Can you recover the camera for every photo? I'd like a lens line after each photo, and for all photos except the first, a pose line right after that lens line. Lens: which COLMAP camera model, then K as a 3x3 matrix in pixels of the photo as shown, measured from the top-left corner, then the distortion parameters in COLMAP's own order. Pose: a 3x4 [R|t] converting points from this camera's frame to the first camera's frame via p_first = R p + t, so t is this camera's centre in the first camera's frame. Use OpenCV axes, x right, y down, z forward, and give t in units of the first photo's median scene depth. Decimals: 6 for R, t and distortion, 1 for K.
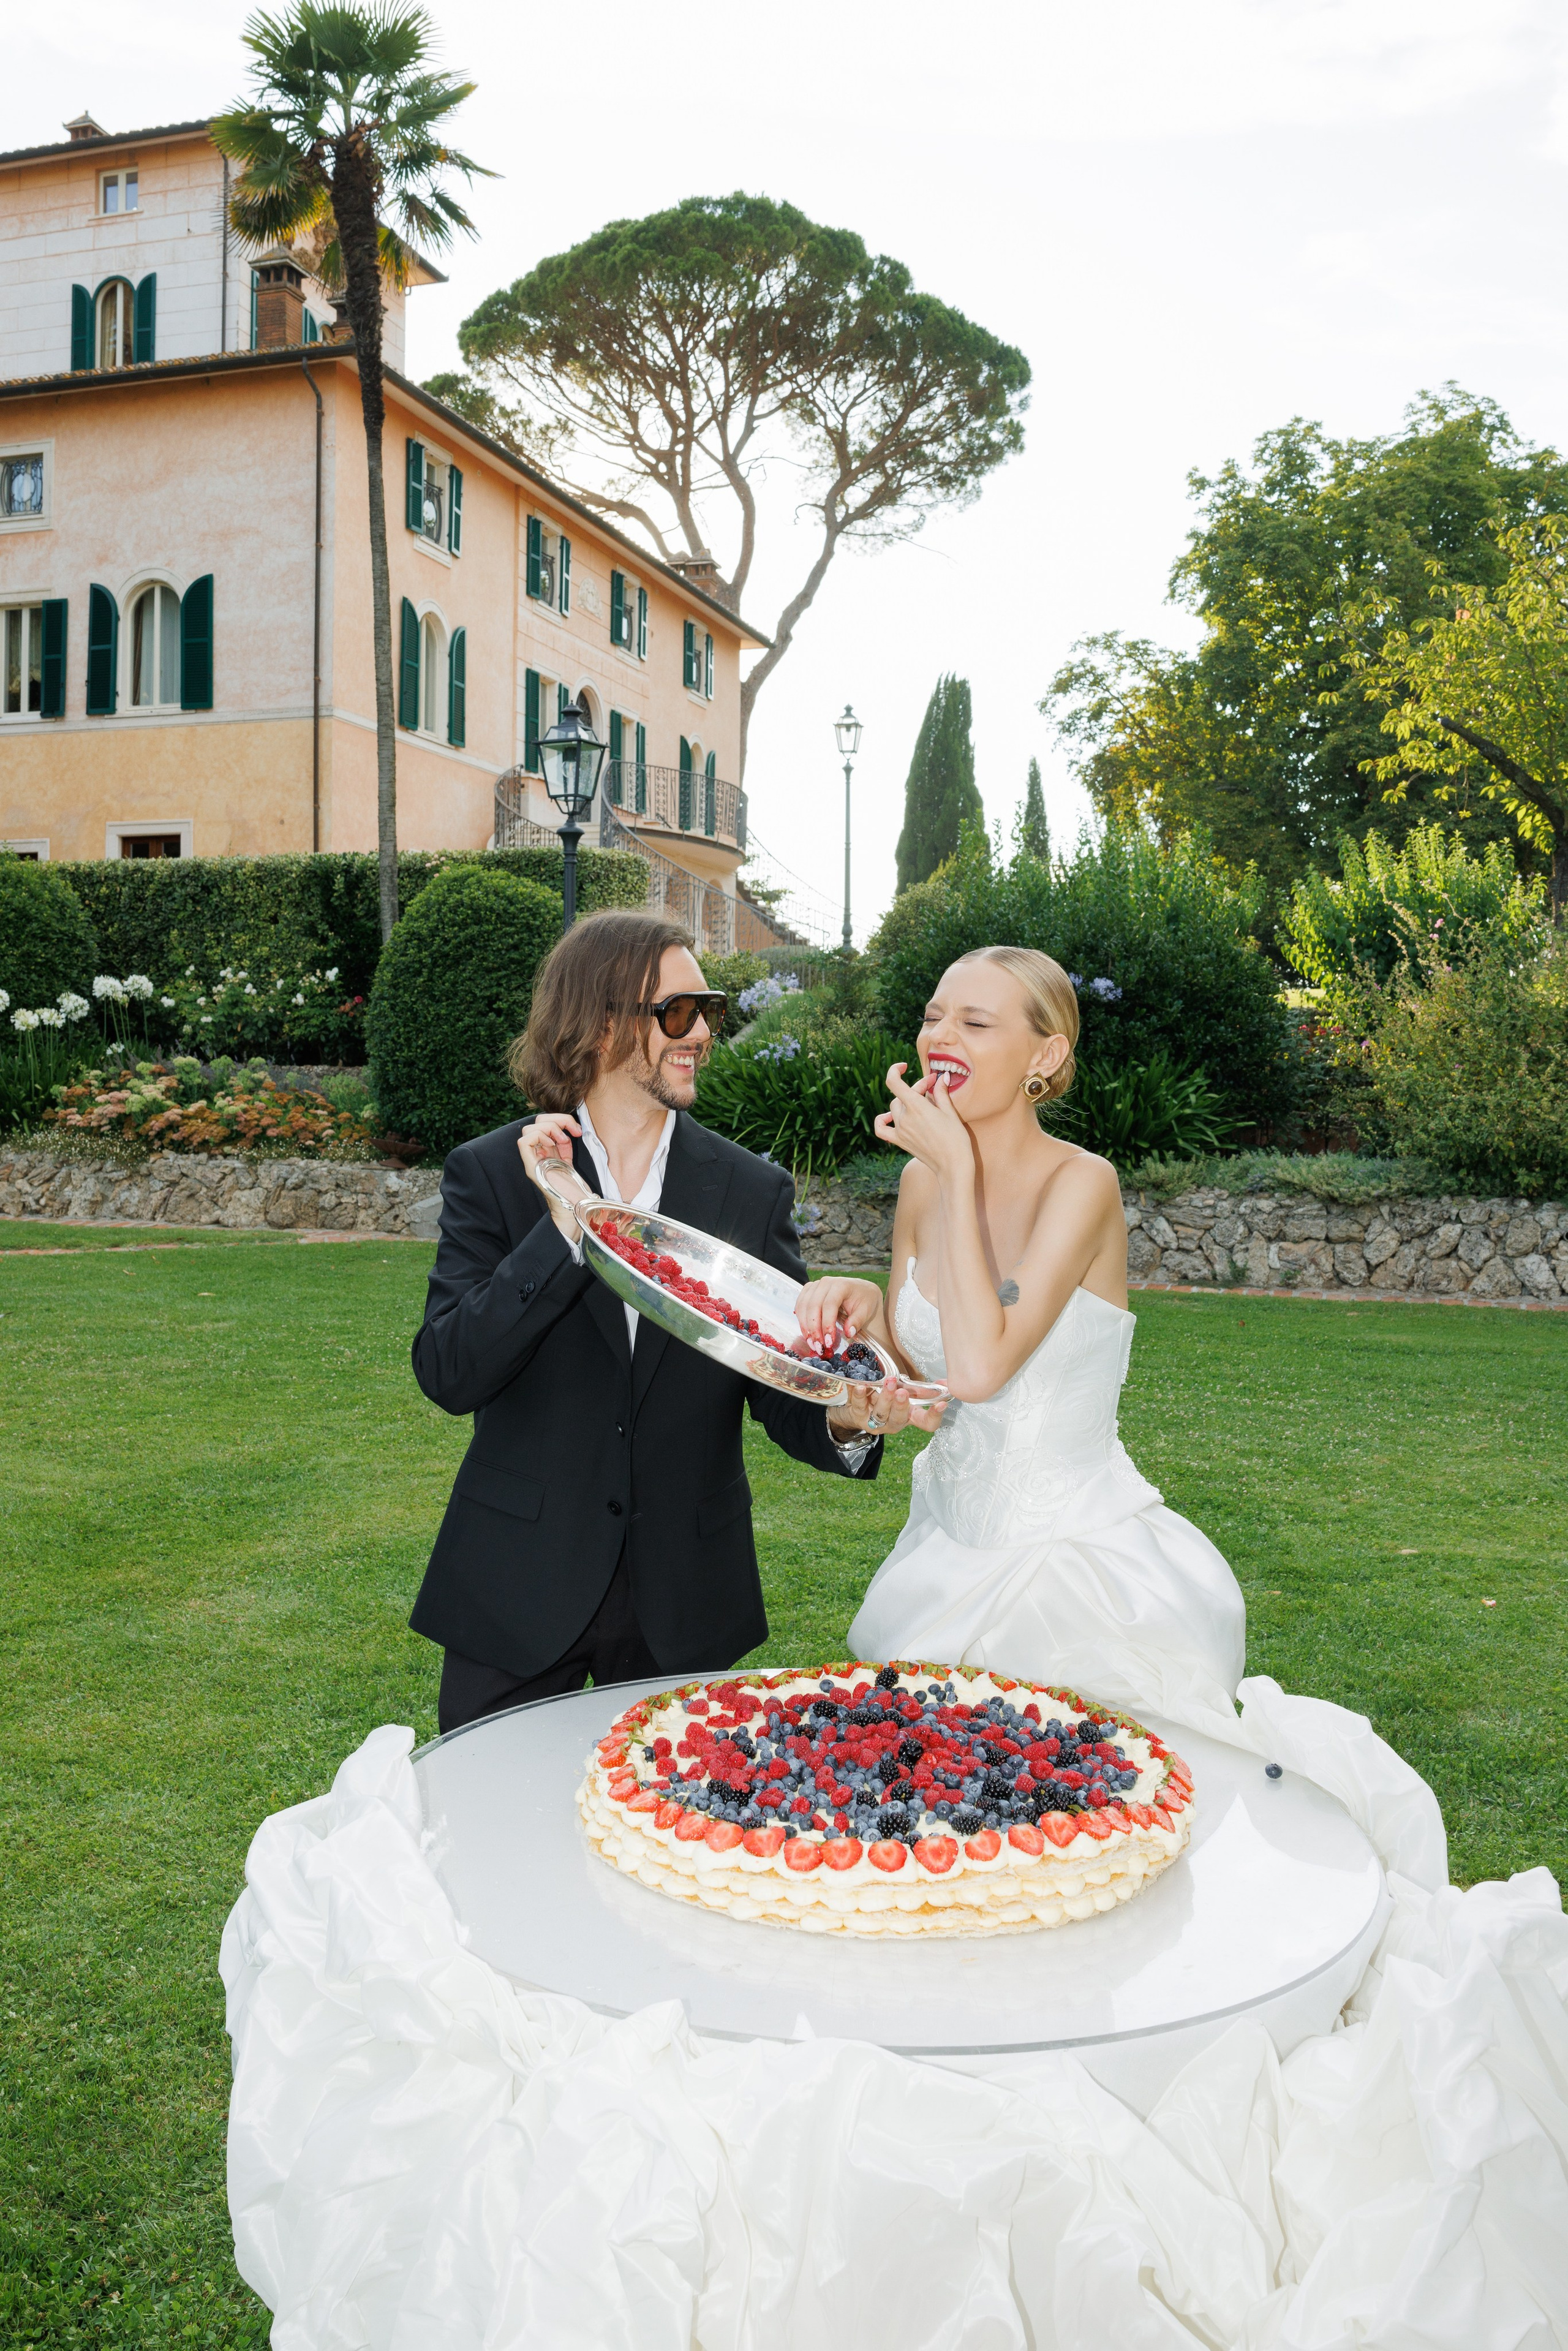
lens RADIAL K [[2019.3, 0, 749.2], [0, 2019.3, 1140.1], [0, 0, 1]] dist [-0.010445, -0.000835]
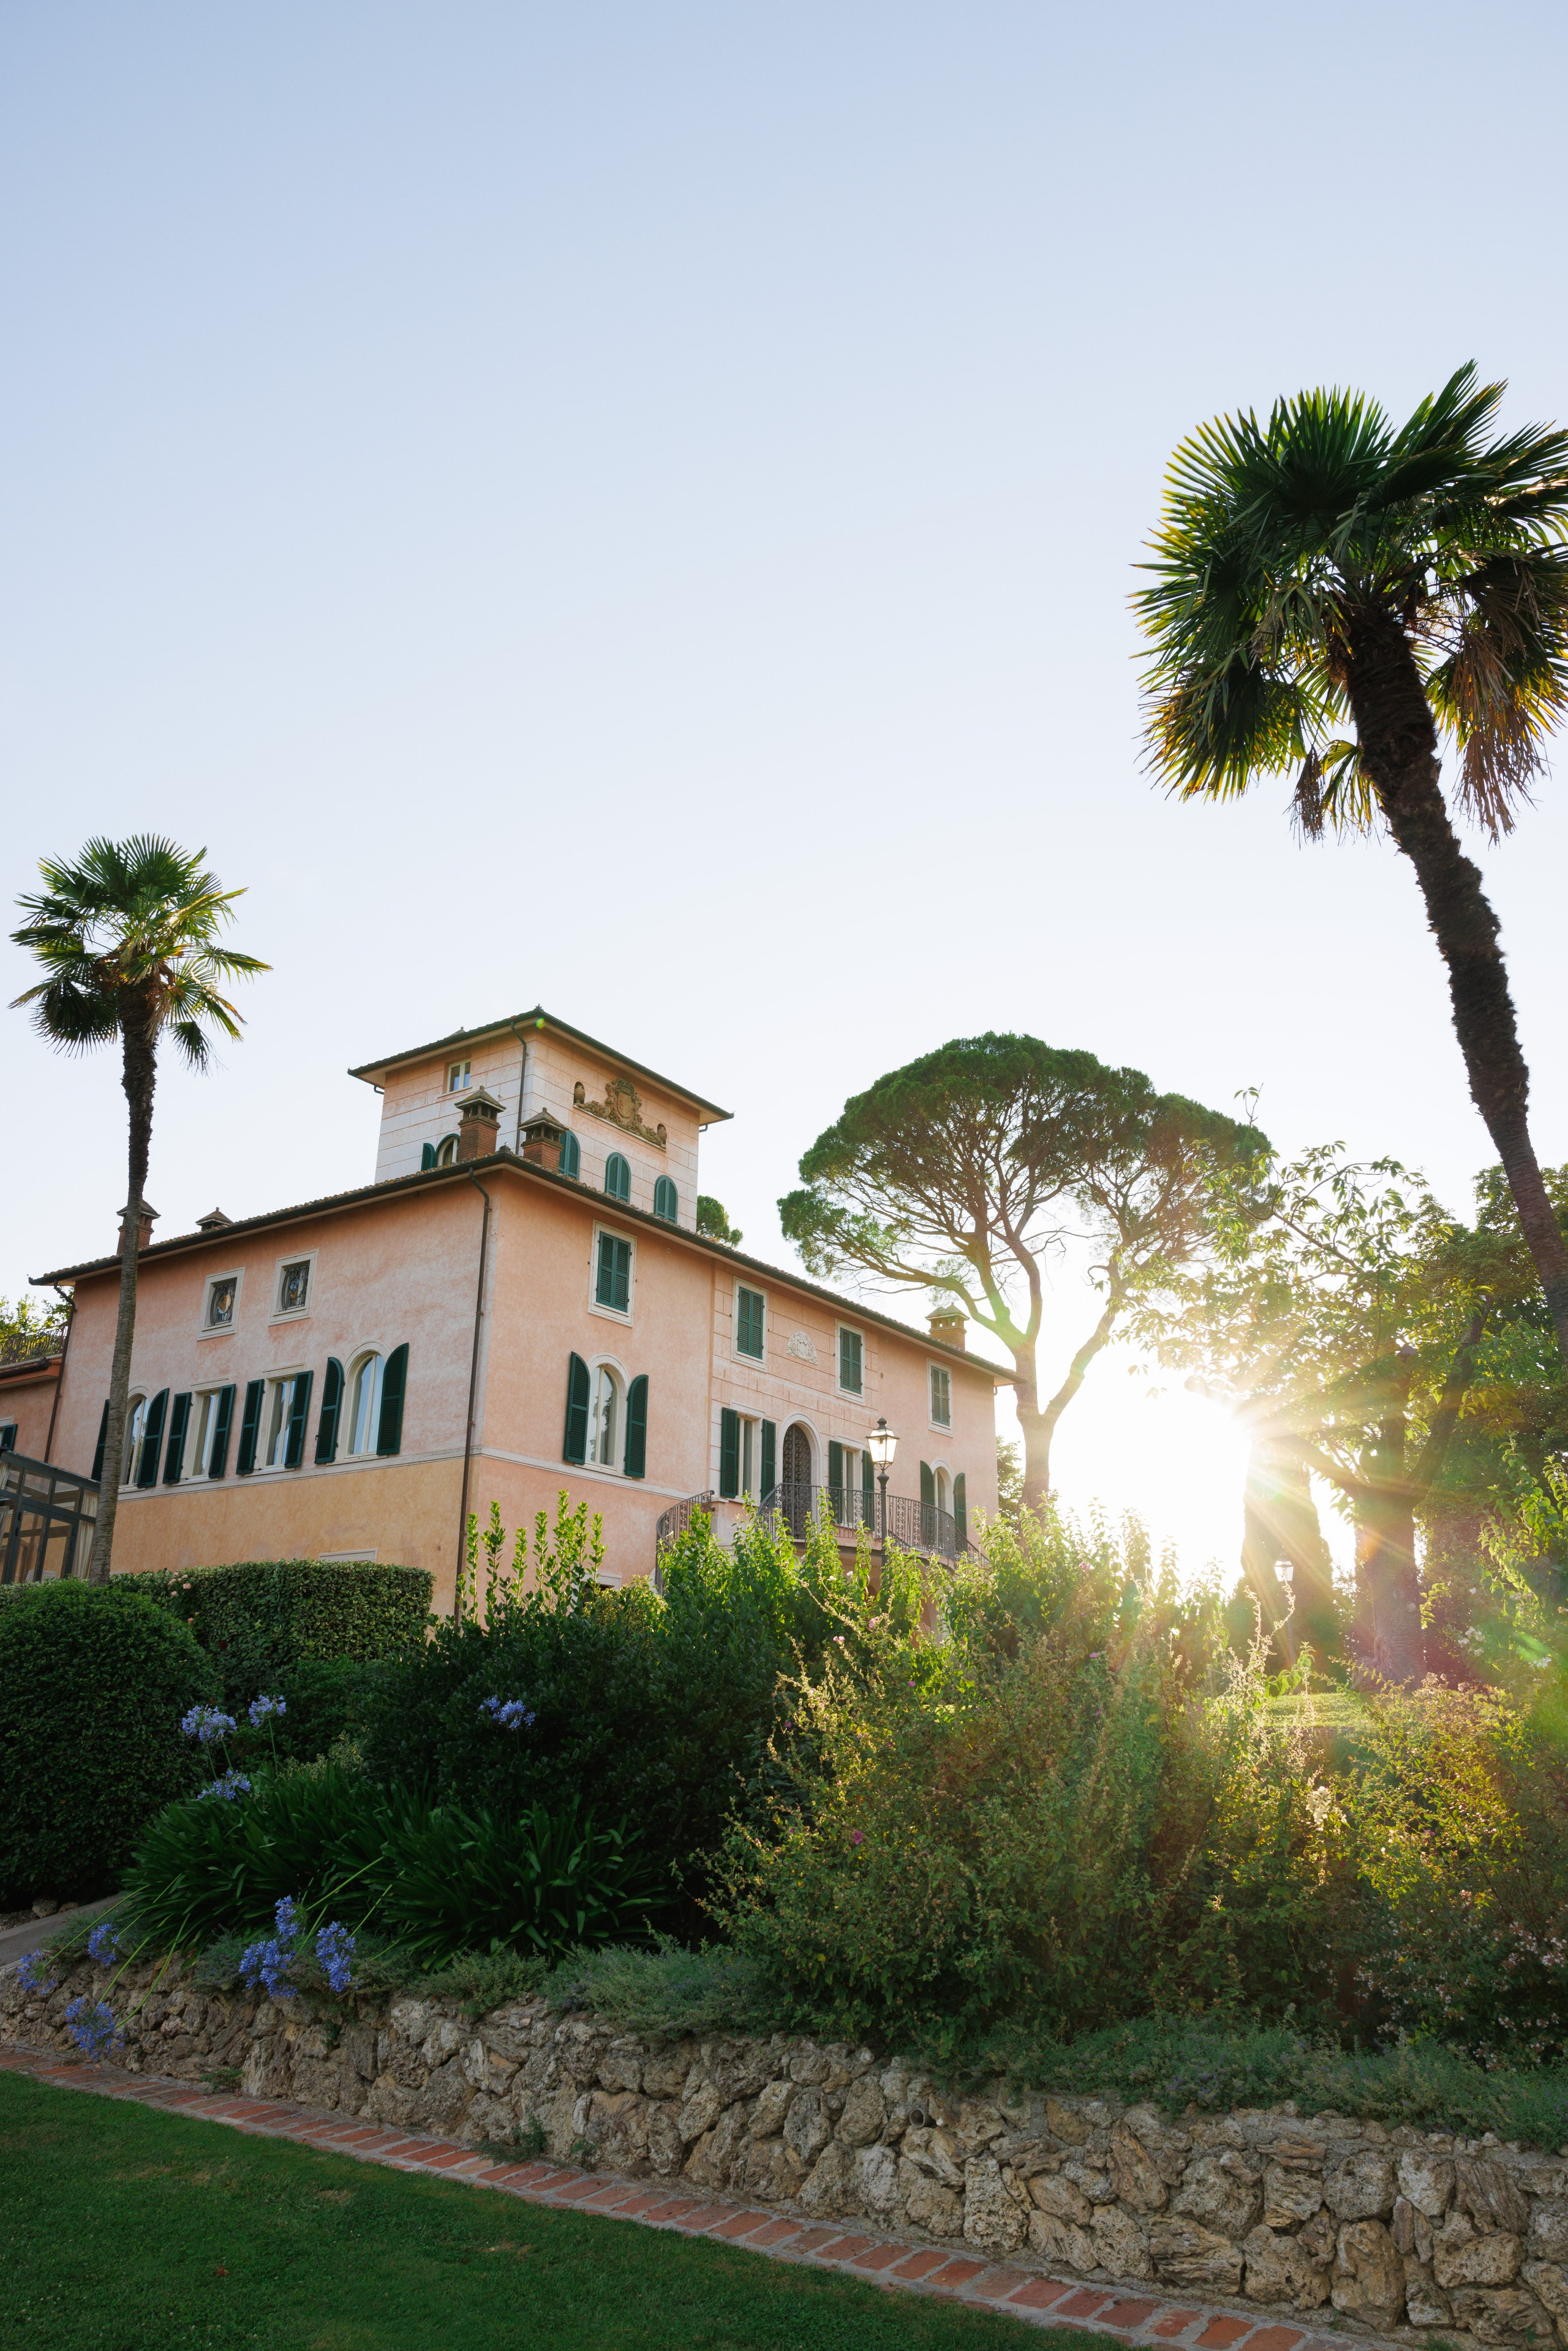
lens RADIAL K [[1600.6, 0, 791.5], [0, 1600.6, 1205.2], [0, 0, 1]] dist [0.004244, 0.000541]
pose [[0.959874, -0.089671, -0.265707, 0.216554], [-0.011733, 0.933827, -0.357533, -0.016856], [0.280185, 0.346304, 0.895304, 0.174495]]
